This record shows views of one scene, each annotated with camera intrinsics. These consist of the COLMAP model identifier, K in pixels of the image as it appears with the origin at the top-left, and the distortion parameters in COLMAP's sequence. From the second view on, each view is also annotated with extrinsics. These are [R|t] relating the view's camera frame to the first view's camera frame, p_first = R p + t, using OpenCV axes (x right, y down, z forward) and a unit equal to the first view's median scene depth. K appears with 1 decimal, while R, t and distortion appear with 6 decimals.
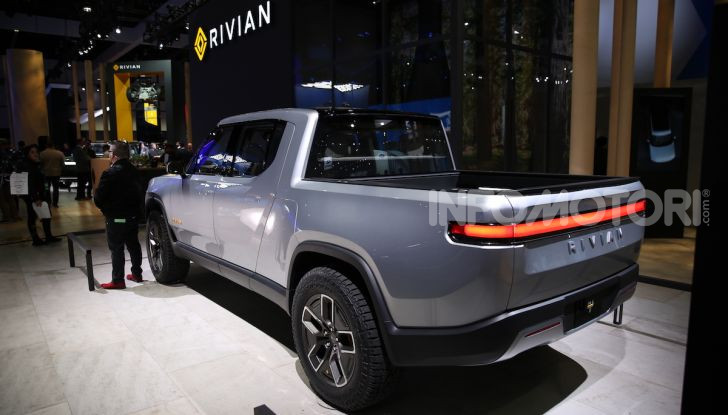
lens RADIAL K [[499.5, 0, 364.0], [0, 499.5, 207.5], [0, 0, 1]] dist [-0.100360, 0.079518]
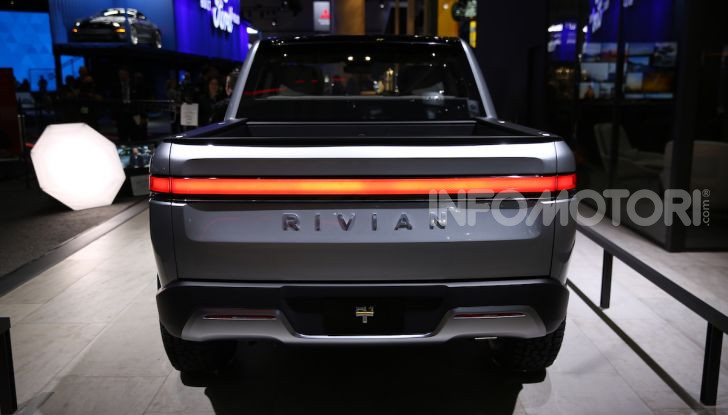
lens RADIAL K [[674.0, 0, 364.0], [0, 674.0, 207.5], [0, 0, 1]] dist [0.005005, 0.017853]
pose [[0.786309, 0.120570, -0.605955, 0.680967], [-0.079581, 0.992369, 0.094189, -0.027778], [0.612687, -0.025839, 0.789903, 0.154355]]
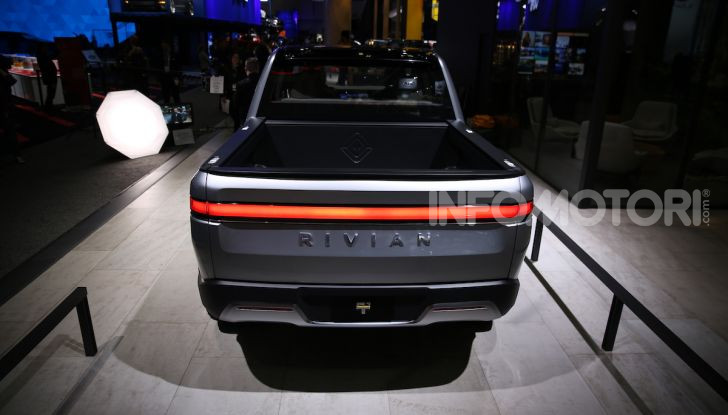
lens RADIAL K [[499.5, 0, 364.0], [0, 499.5, 207.5], [0, 0, 1]] dist [-0.100360, 0.079518]
pose [[0.803965, 0.220667, -0.552219, 0.611468], [-0.102942, 0.966228, 0.236233, -0.126189], [0.585699, -0.133077, 0.799530, 0.194114]]
